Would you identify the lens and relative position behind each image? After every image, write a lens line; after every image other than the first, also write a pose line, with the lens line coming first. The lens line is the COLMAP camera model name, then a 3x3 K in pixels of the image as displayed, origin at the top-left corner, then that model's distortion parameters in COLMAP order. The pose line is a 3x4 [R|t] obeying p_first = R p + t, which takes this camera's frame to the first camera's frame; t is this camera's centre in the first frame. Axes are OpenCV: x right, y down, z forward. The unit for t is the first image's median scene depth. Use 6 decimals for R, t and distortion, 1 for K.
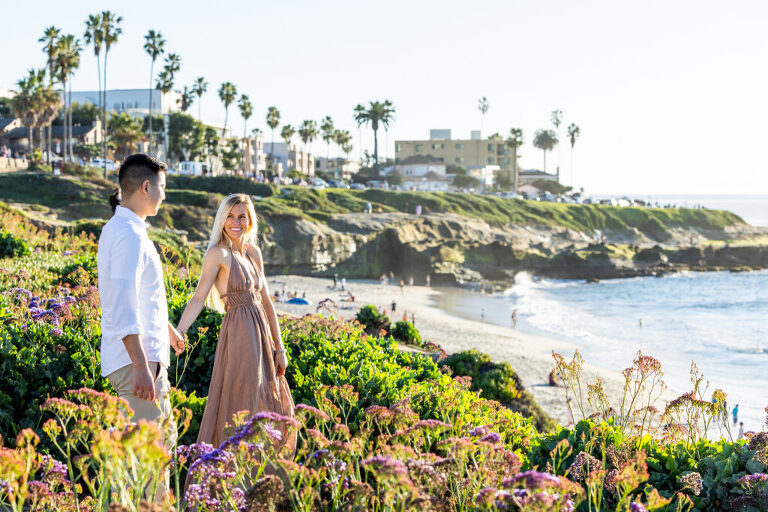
lens RADIAL K [[2026.3, 0, 384.7], [0, 2026.3, 255.6], [0, 0, 1]] dist [0.024702, 0.000000]
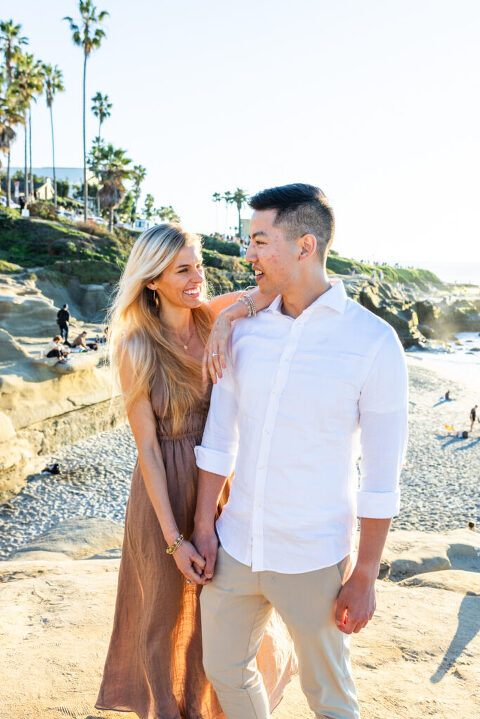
lens RADIAL K [[711.8, 0, 248.3], [0, 711.8, 362.0], [0, 0, 1]] dist [0.007577, 0.000000]
pose [[0.981977, -0.000372, 0.189003, -0.127565], [-0.021739, 0.993139, 0.114901, -0.019343], [-0.187749, -0.116939, 0.975231, 0.712258]]
